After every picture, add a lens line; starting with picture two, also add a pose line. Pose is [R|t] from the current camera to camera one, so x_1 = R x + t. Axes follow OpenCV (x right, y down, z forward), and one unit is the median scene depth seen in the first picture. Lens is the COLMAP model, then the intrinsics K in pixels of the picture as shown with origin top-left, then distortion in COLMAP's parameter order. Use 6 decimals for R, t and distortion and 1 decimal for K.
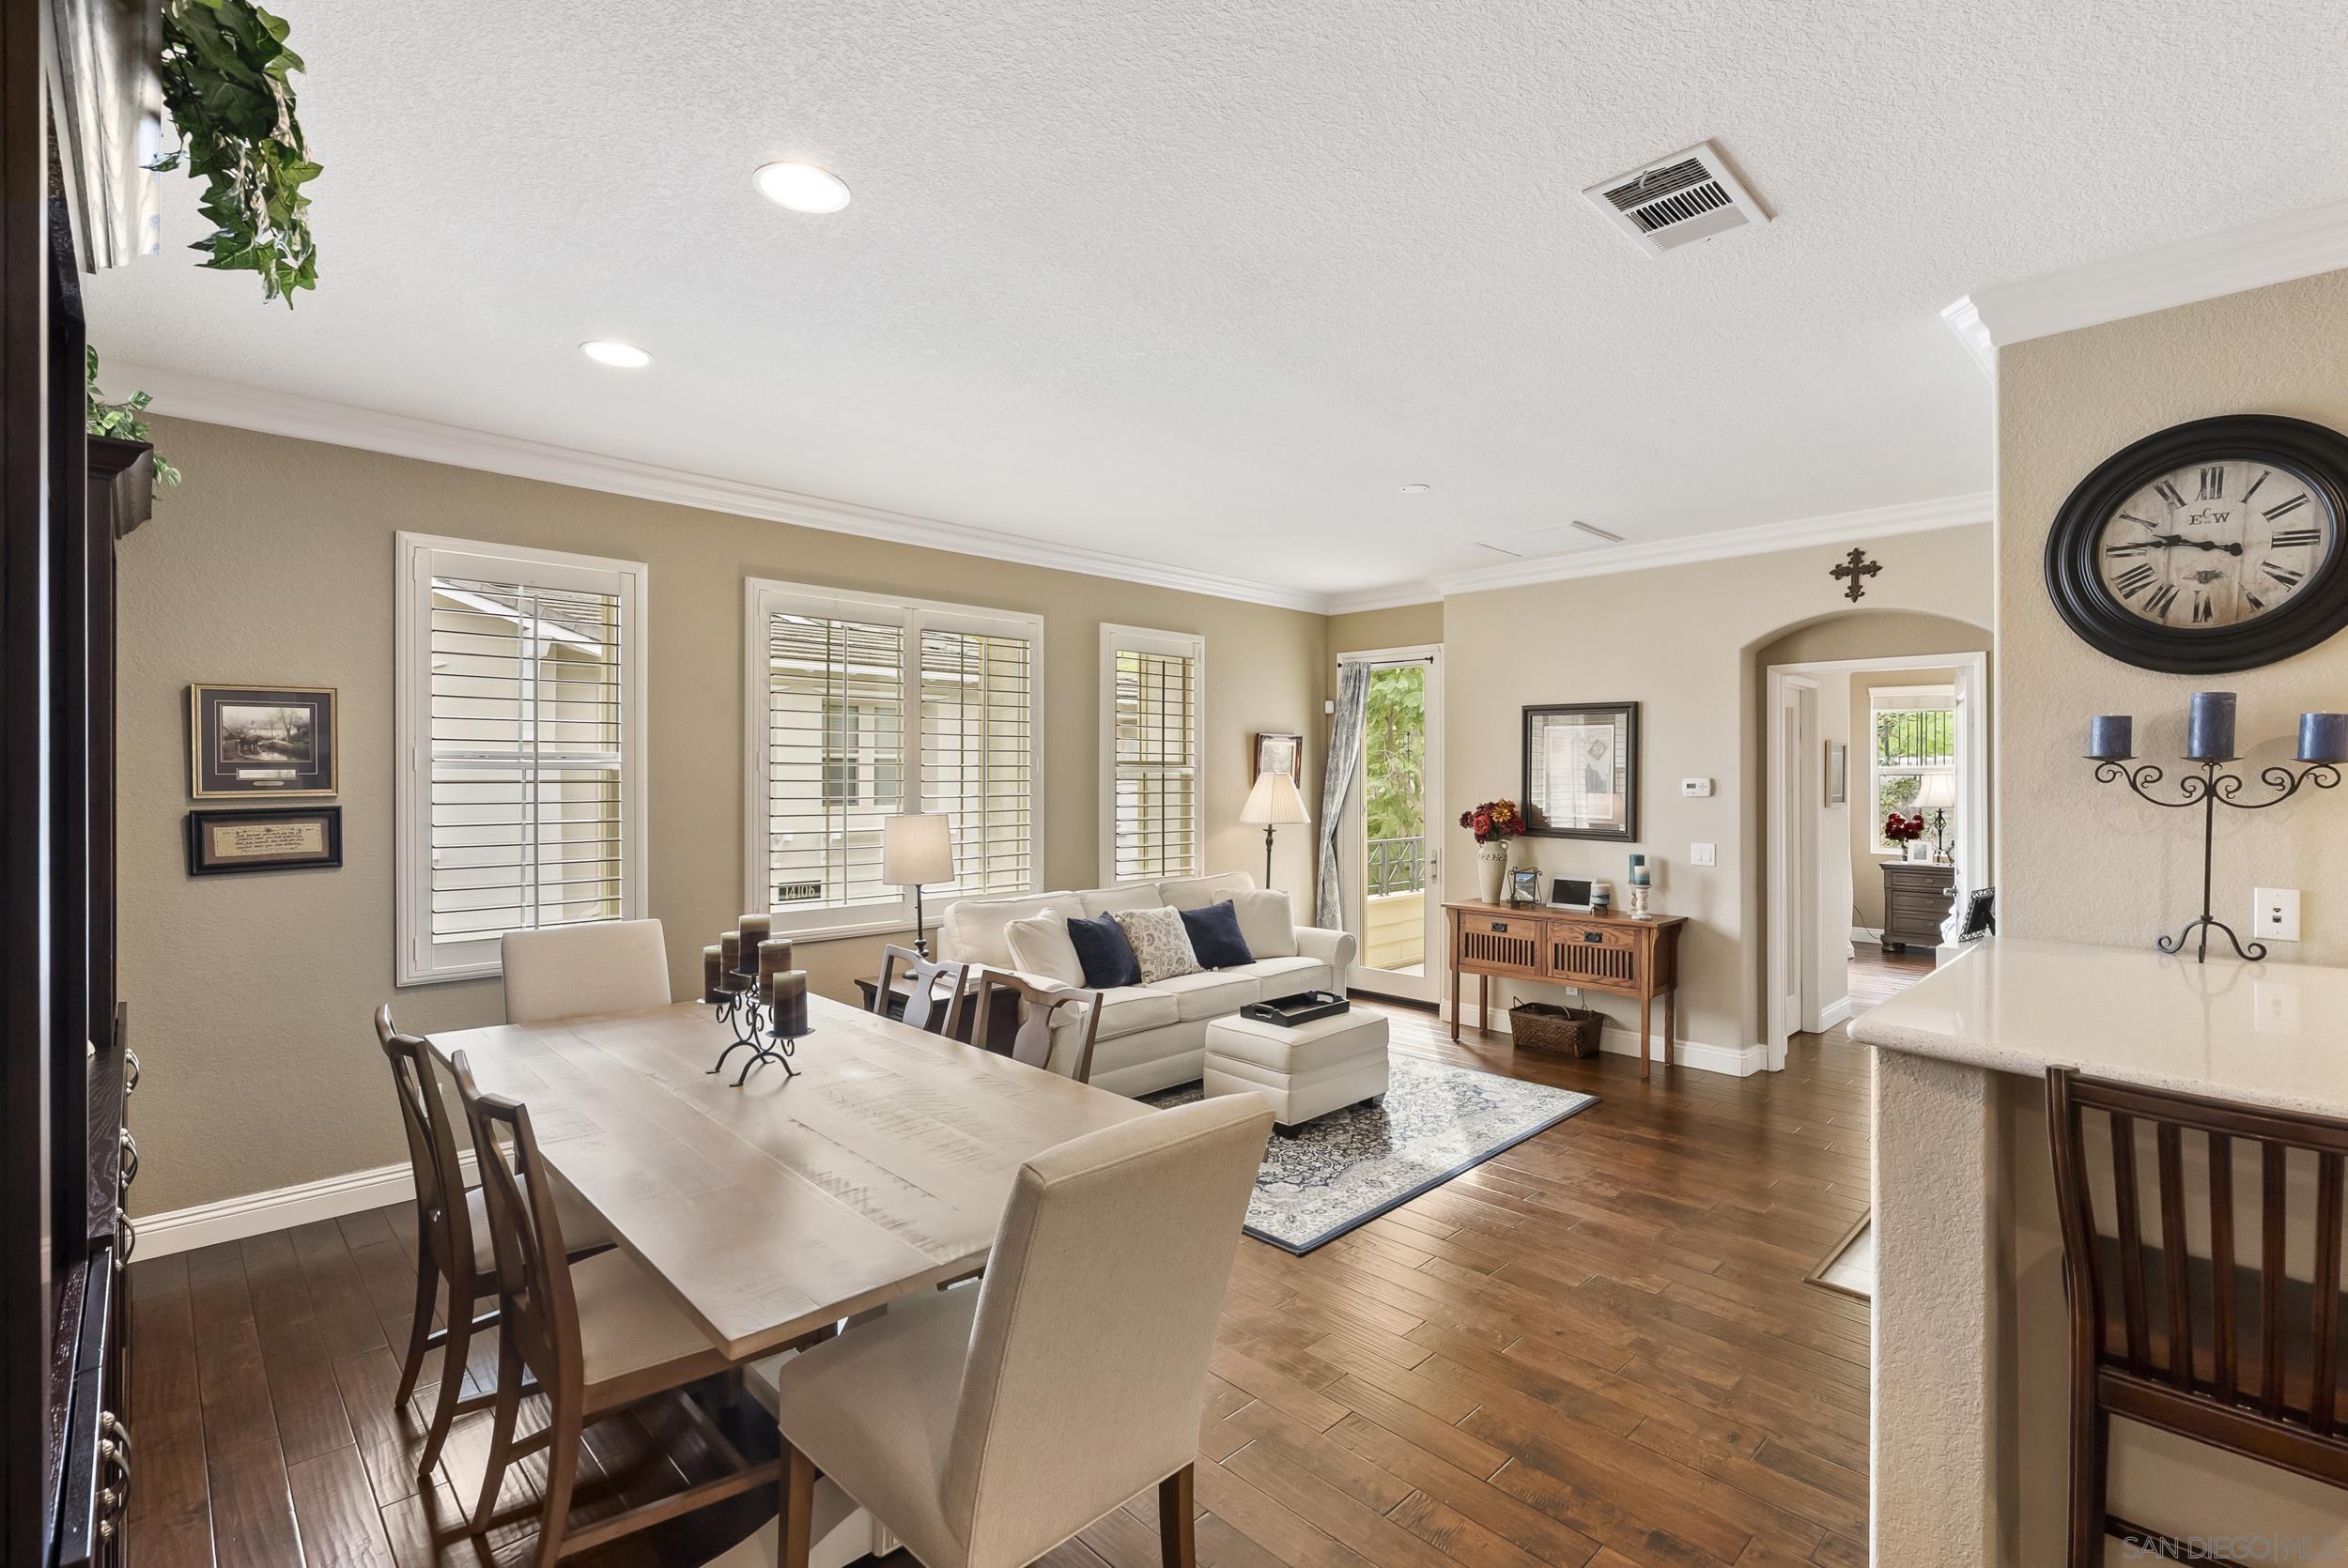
lens RADIAL K [[1063.7, 0, 1174.3], [0, 1063.7, 775.7], [0, 0, 1]] dist [-0.008885, 0.002038]
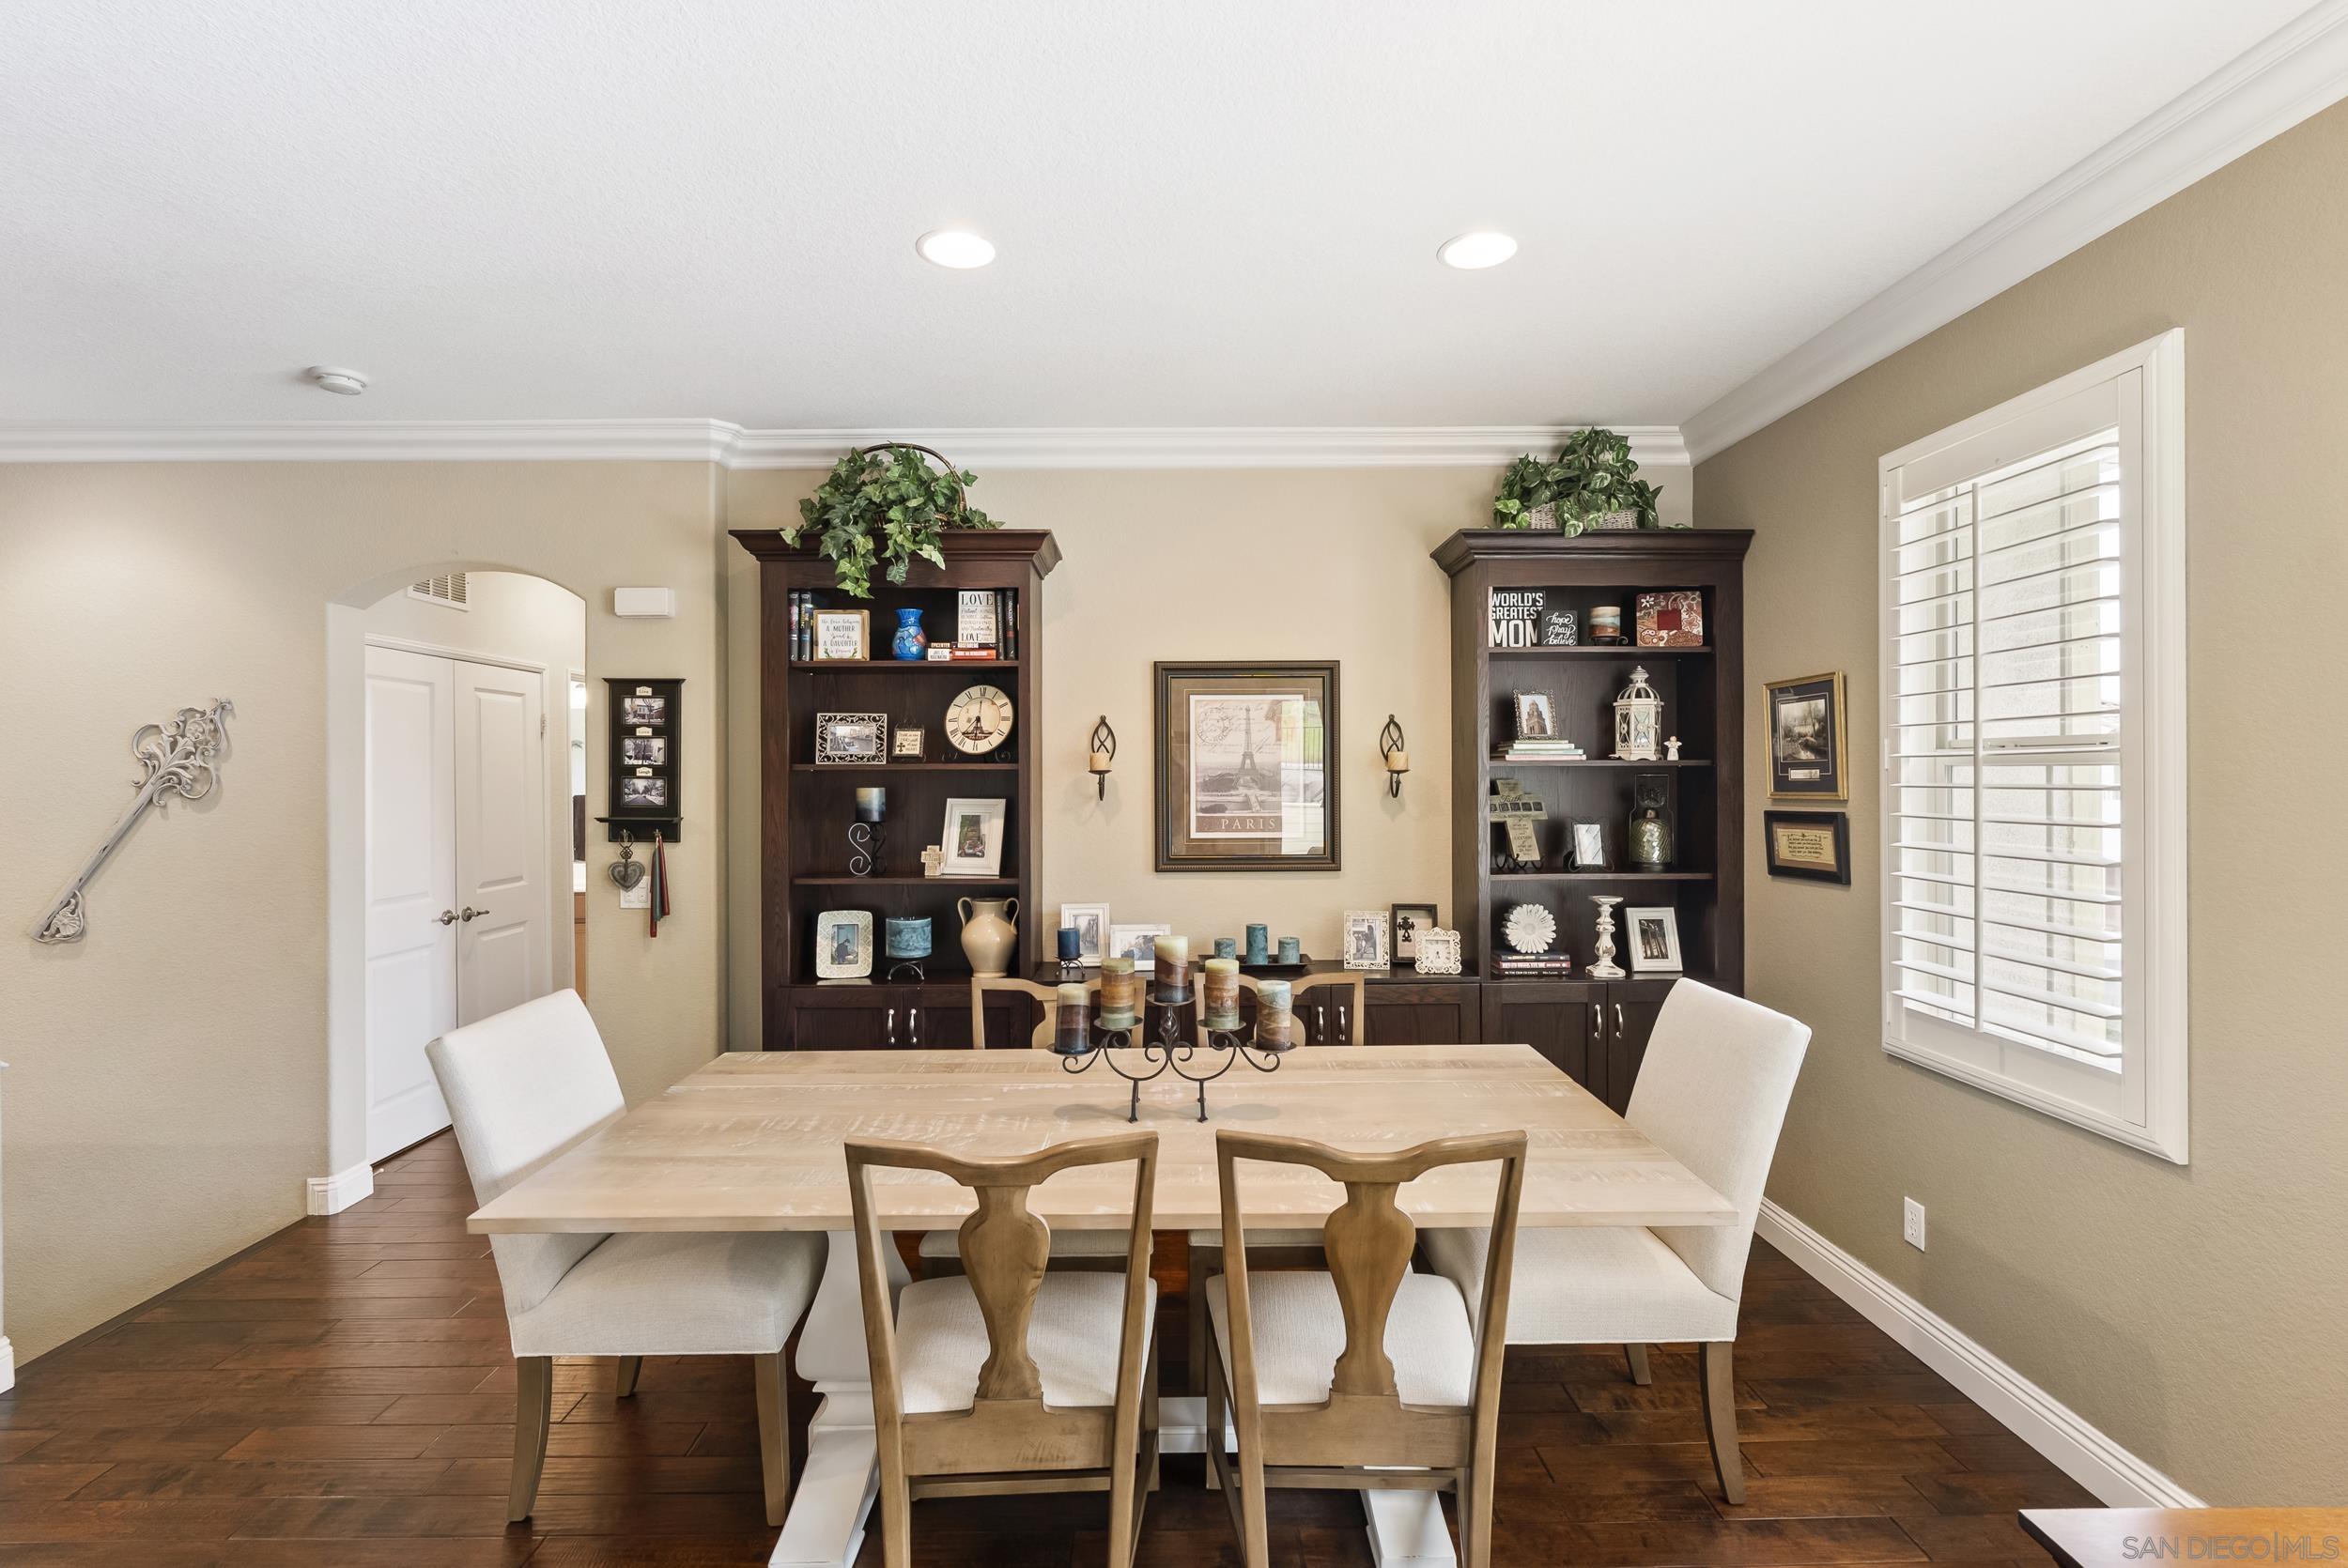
lens RADIAL K [[1063.7, 0, 1174.3], [0, 1063.7, 775.7], [0, 0, 1]] dist [-0.008885, 0.002038]
pose [[-0.692435, 0.003819, -0.721470, 0.168510], [0.004662, 0.999989, 0.000819, -0.003156], [0.721465, -0.002797, -0.692445, 1.114283]]
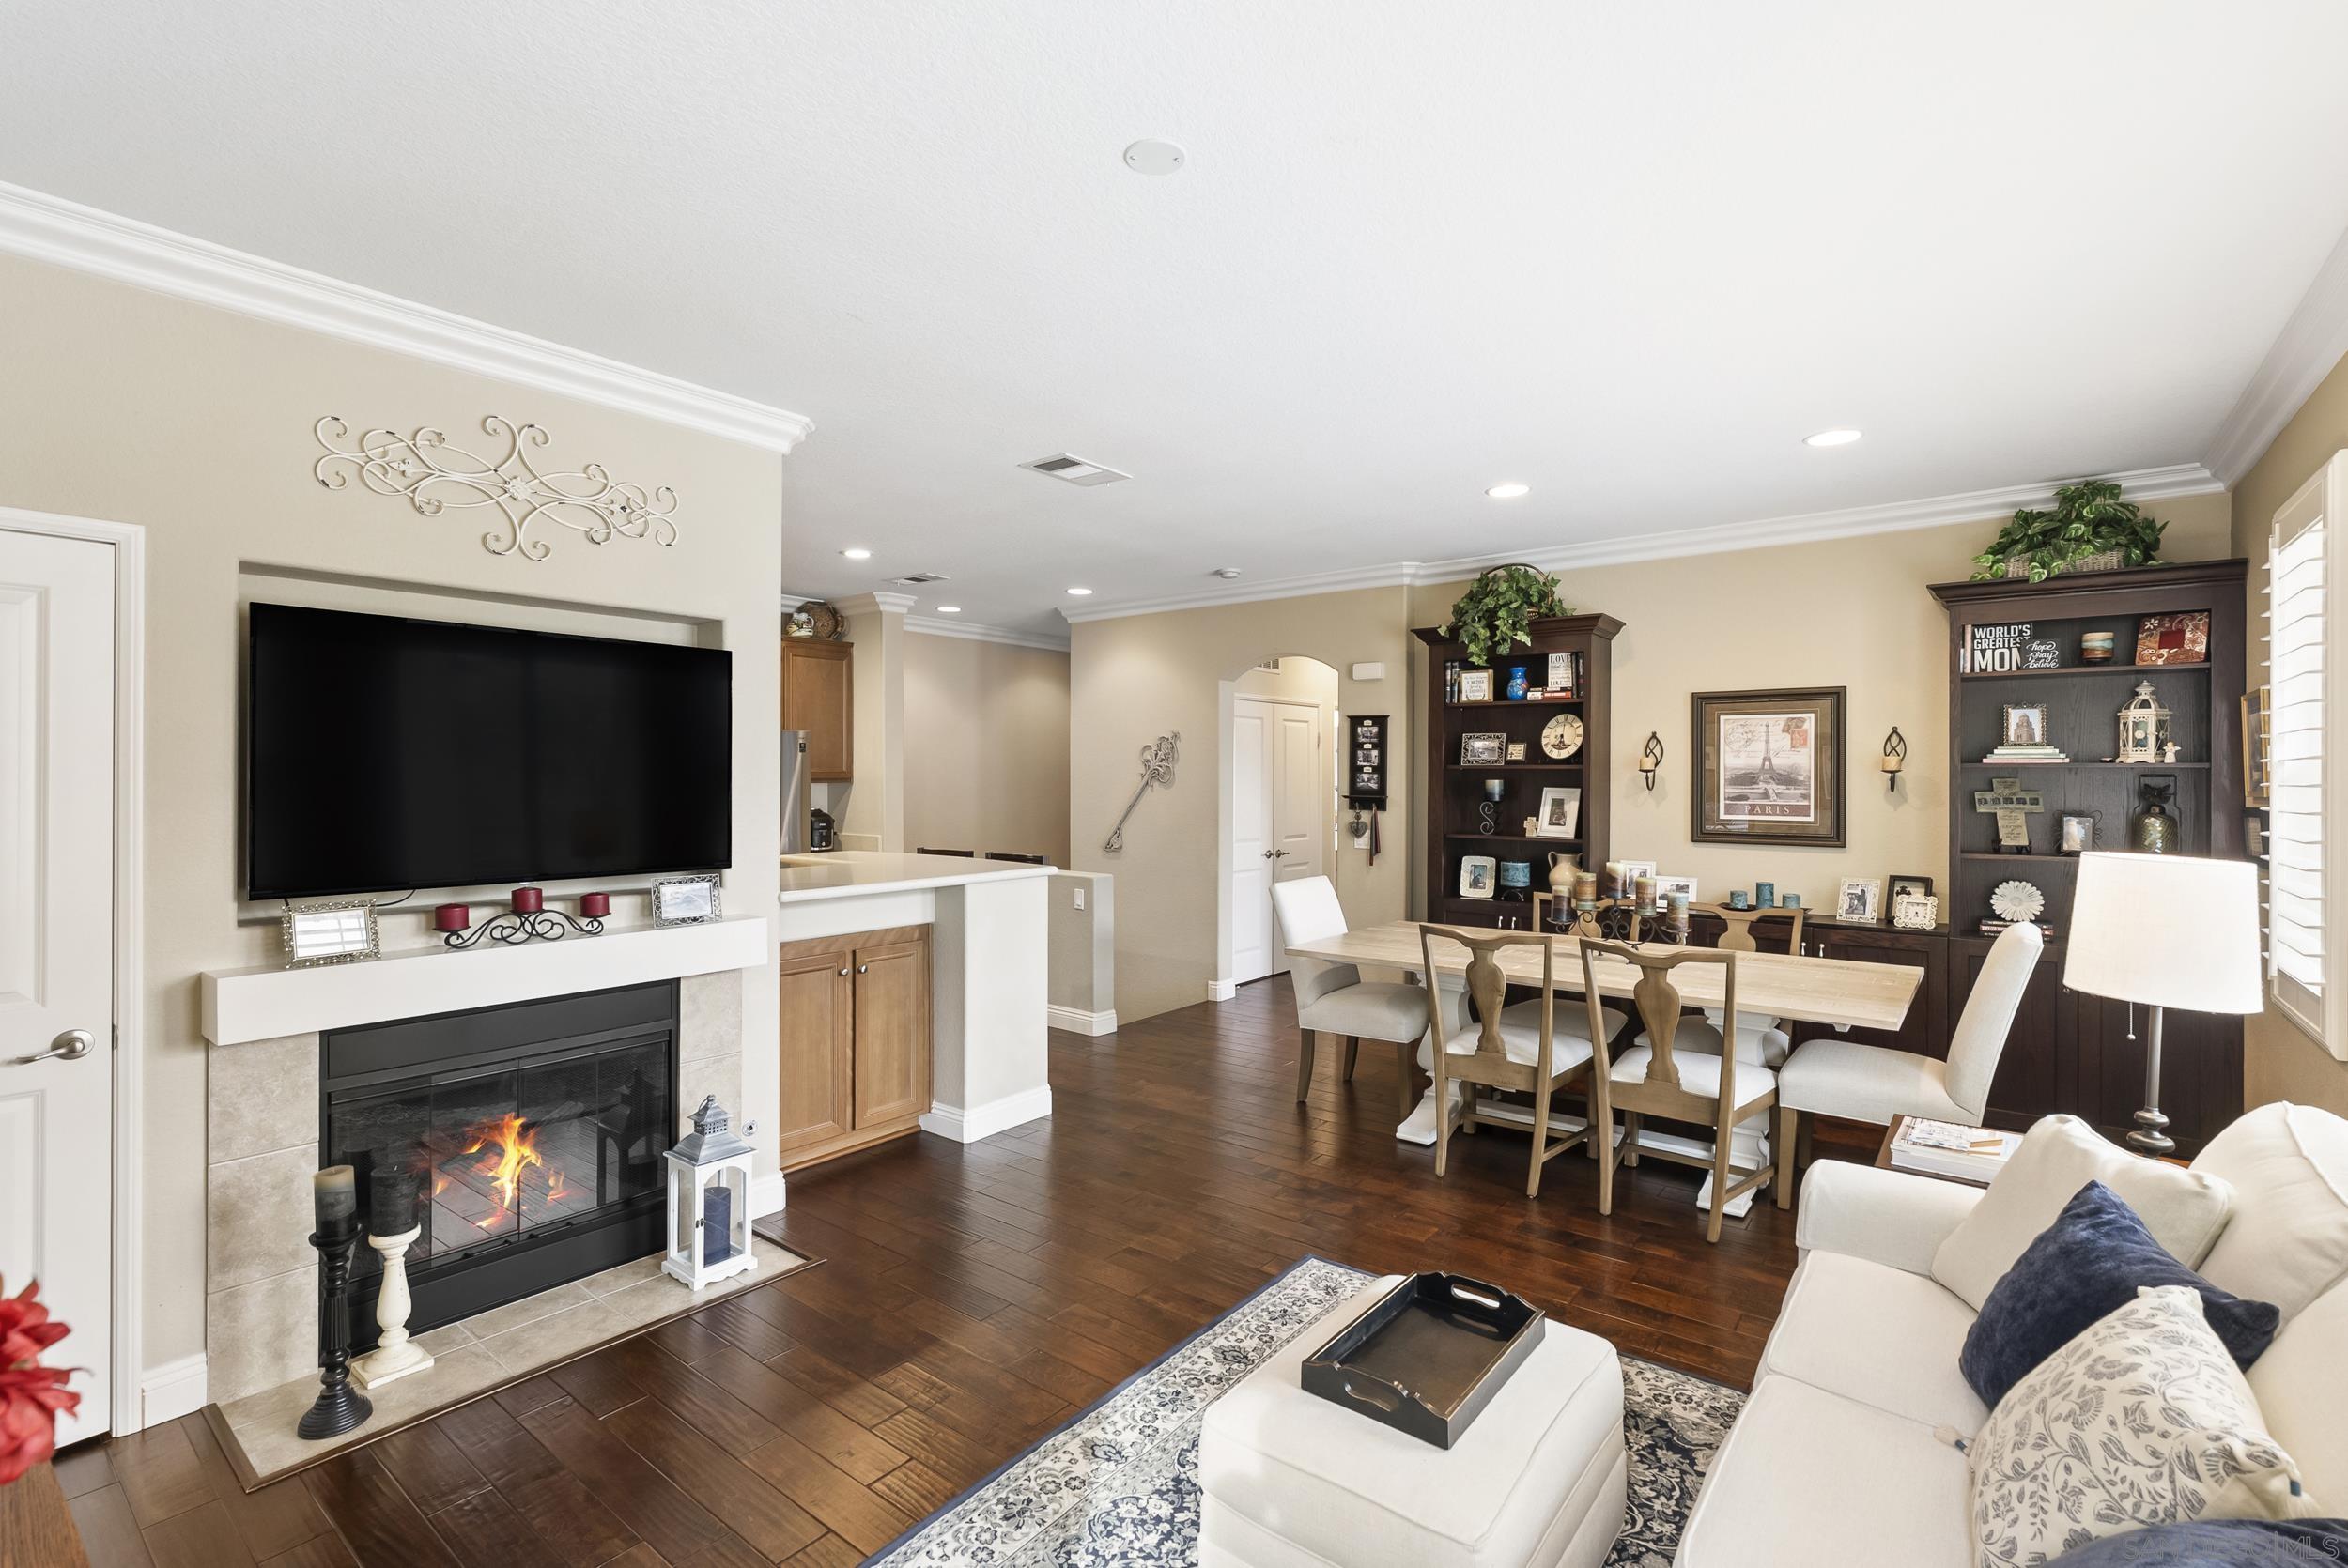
lens RADIAL K [[1063.7, 0, 1174.3], [0, 1063.7, 775.7], [0, 0, 1]] dist [-0.008885, 0.002038]
pose [[-0.991731, -0.001838, -0.128323, 0.320408], [-0.002084, 0.999996, 0.001776, -0.000778], [0.128319, 0.002029, -0.991731, 1.712505]]
